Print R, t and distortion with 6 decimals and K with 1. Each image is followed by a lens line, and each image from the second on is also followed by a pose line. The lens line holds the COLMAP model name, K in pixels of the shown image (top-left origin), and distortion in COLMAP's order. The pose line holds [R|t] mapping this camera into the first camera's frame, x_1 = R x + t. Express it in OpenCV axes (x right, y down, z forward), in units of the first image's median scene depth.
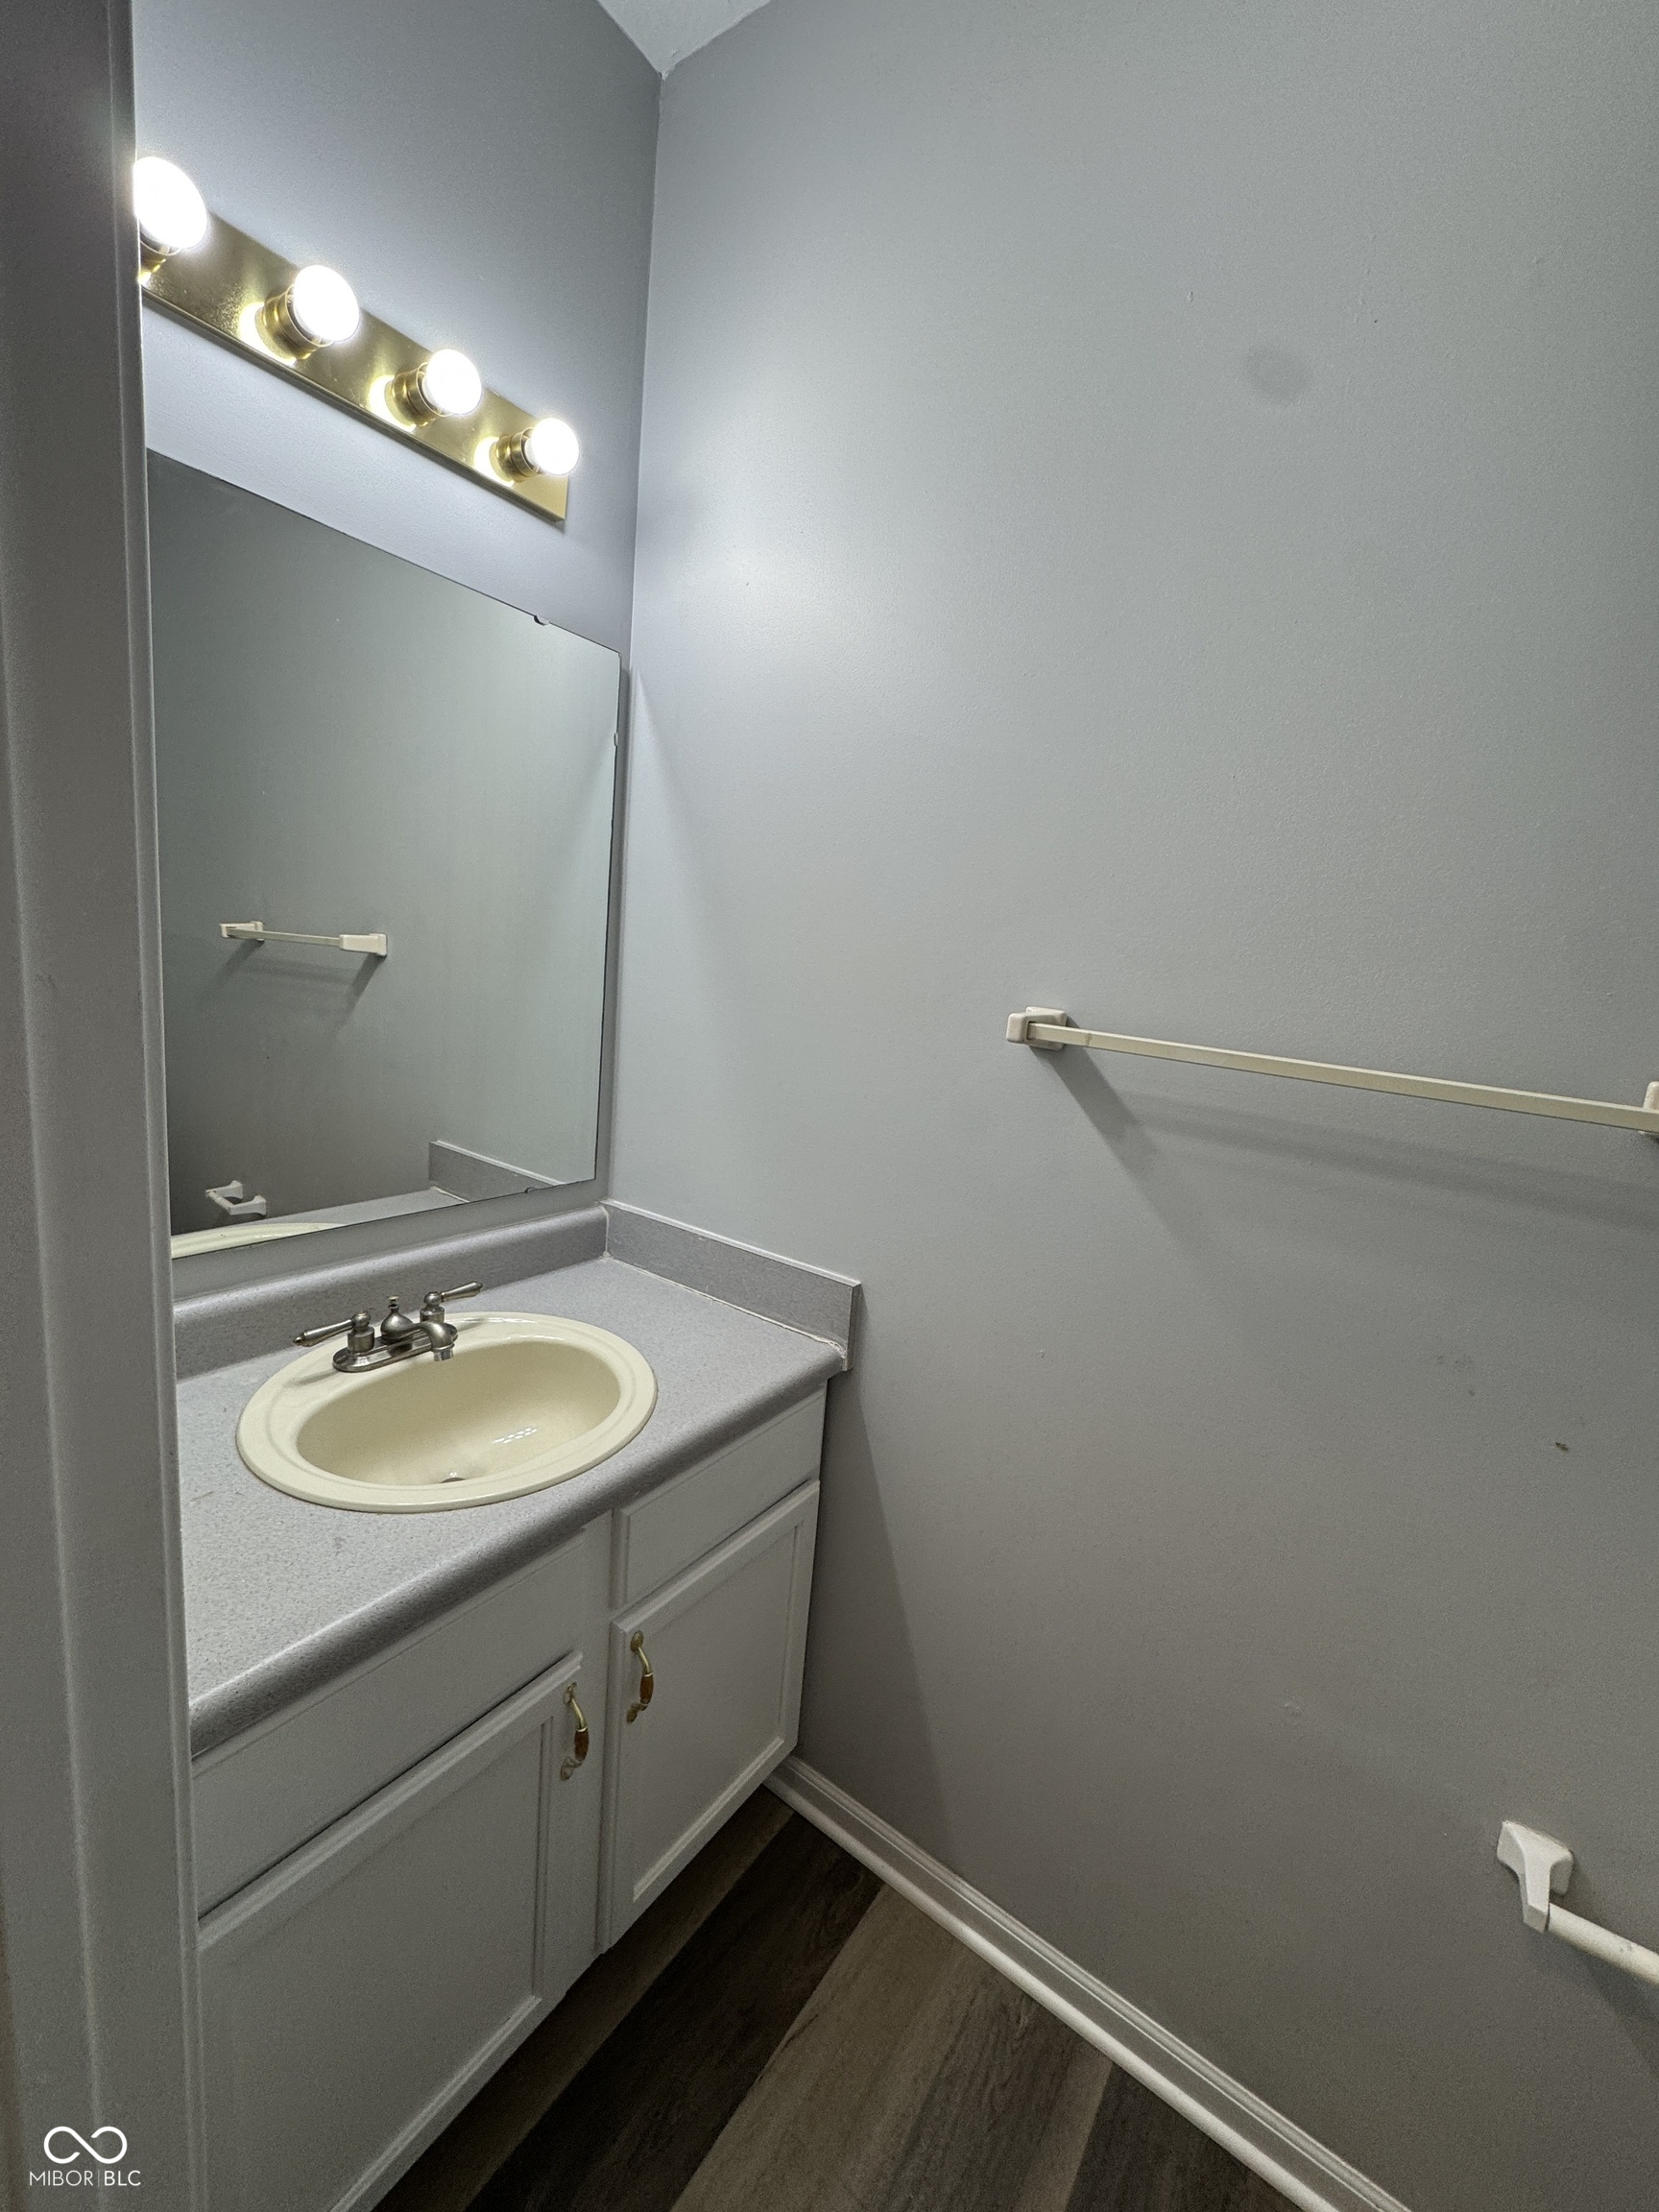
lens RADIAL K [[882.3, 0, 829.5], [0, 882.3, 1106.0], [0, 0, 1]] dist [-0.003800, 0.000206]
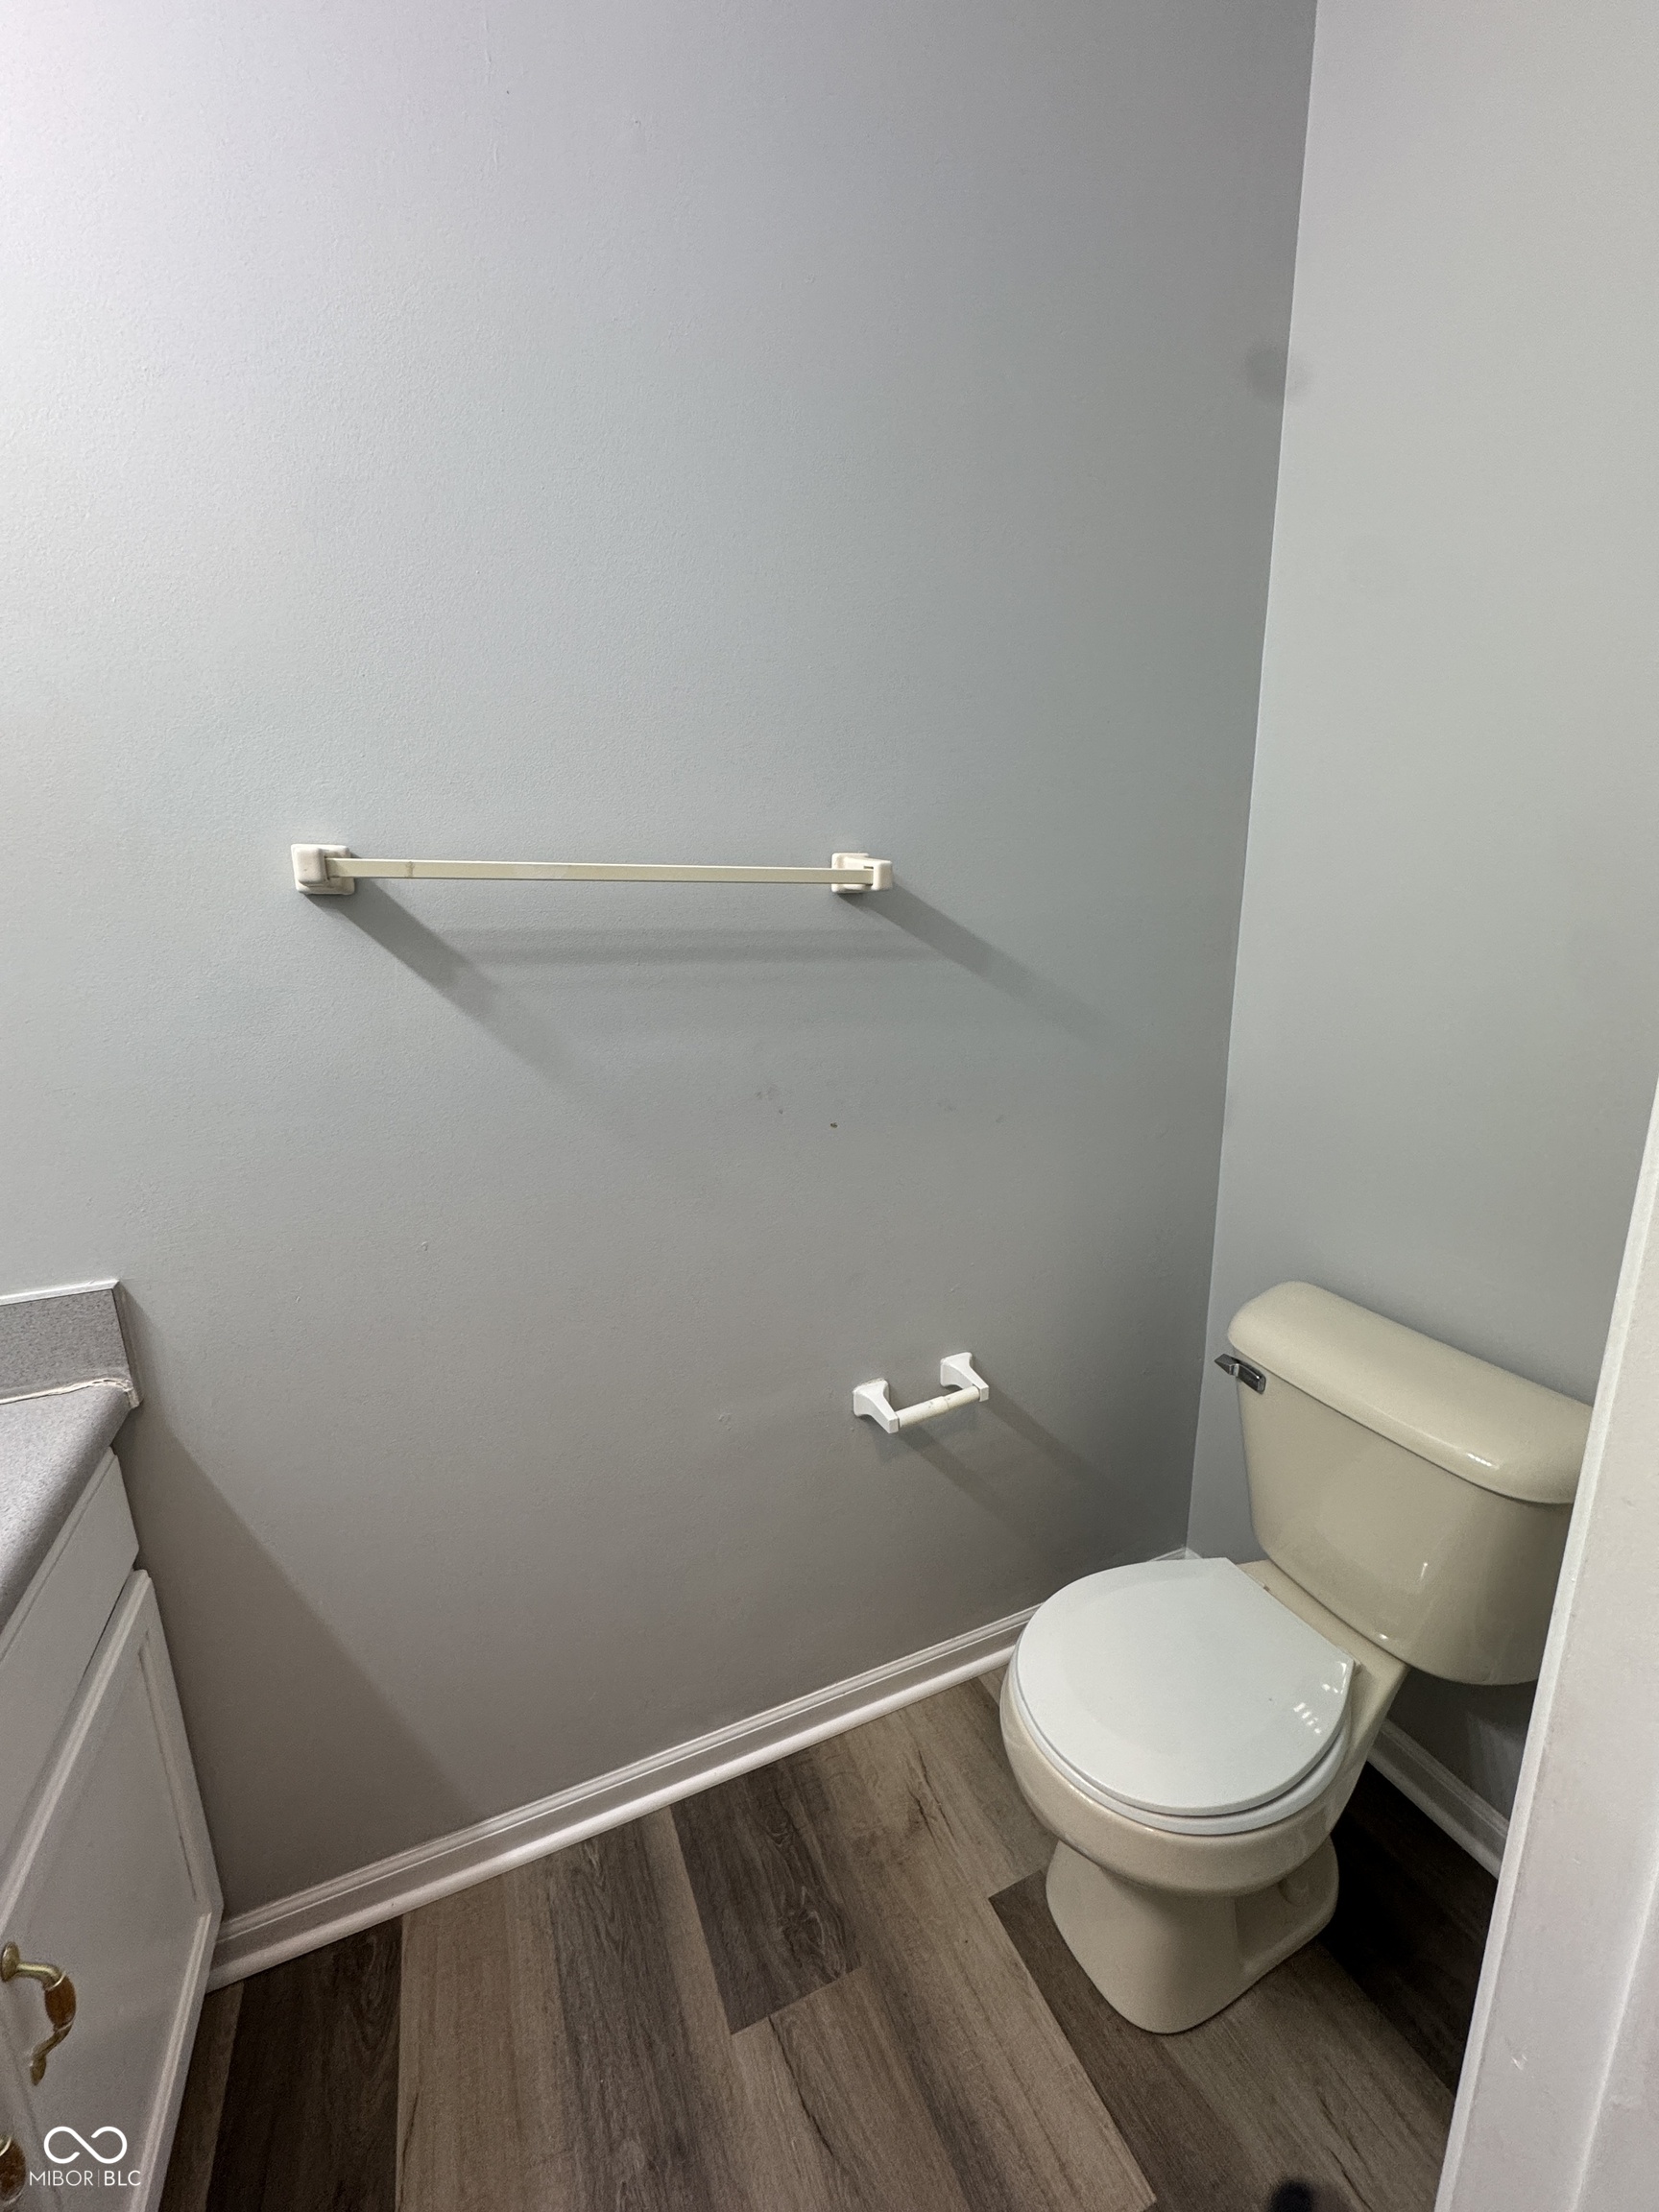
lens RADIAL K [[882.3, 0, 829.5], [0, 882.3, 1106.0], [0, 0, 1]] dist [-0.003800, 0.000206]
pose [[0.504623, -0.285205, 0.814870, -0.233386], [0.201035, 0.956730, 0.210362, 0.041308], [-0.839607, 0.057664, 0.540125, 0.171245]]
